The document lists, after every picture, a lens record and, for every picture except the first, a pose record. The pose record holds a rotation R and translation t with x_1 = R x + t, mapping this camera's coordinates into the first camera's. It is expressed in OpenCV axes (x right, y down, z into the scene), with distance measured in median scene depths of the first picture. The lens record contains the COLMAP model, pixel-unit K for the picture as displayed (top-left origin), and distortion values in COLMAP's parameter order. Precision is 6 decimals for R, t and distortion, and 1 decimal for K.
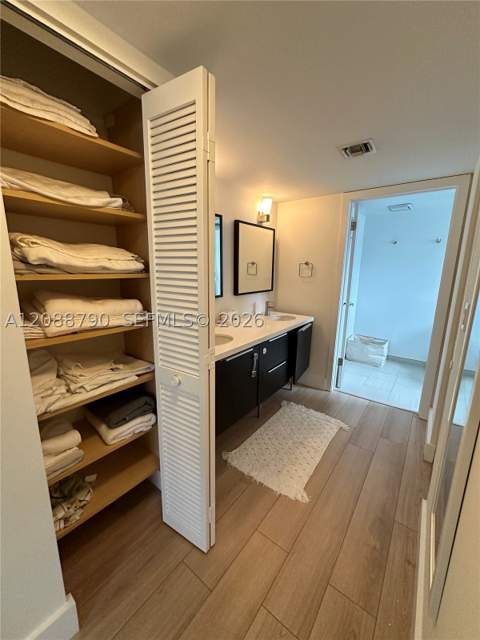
lens RADIAL K [[254.2, 0, 241.3], [0, 254.2, 318.5], [0, 0, 1]] dist [-0.004734, 0.000981]
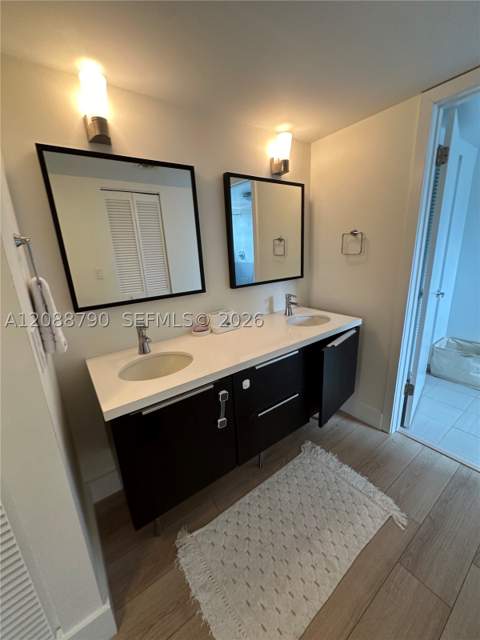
lens RADIAL K [[254.2, 0, 240.6], [0, 254.2, 319.8], [0, 0, 1]] dist [-0.004734, 0.000981]
pose [[0.954463, 0.016431, -0.297878, 0.333800], [0.005574, 0.997326, 0.072873, -0.091017], [0.298278, -0.071214, 0.951819, 0.556260]]
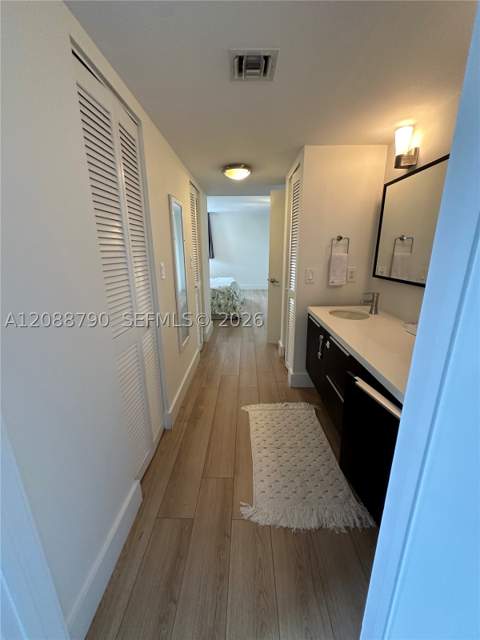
lens RADIAL K [[254.2, 0, 241.8], [0, 254.2, 319.0], [0, 0, 1]] dist [-0.004734, 0.000981]
pose [[-0.803784, 0.147822, -0.576264, 1.012097], [-0.122887, 0.906495, 0.403938, -0.318989], [0.582091, 0.395494, -0.710461, 1.803014]]
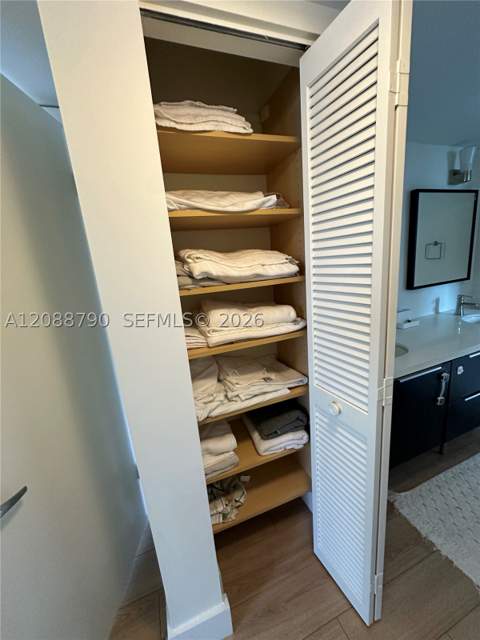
lens RADIAL K [[254.2, 0, 241.5], [0, 254.2, 317.4], [0, 0, 1]] dist [-0.004734, 0.000981]
pose [[0.842351, 0.025477, -0.538326, -0.056705], [-0.006070, 0.999267, 0.037794, -0.052936], [0.538894, -0.028568, 0.841889, 0.118517]]
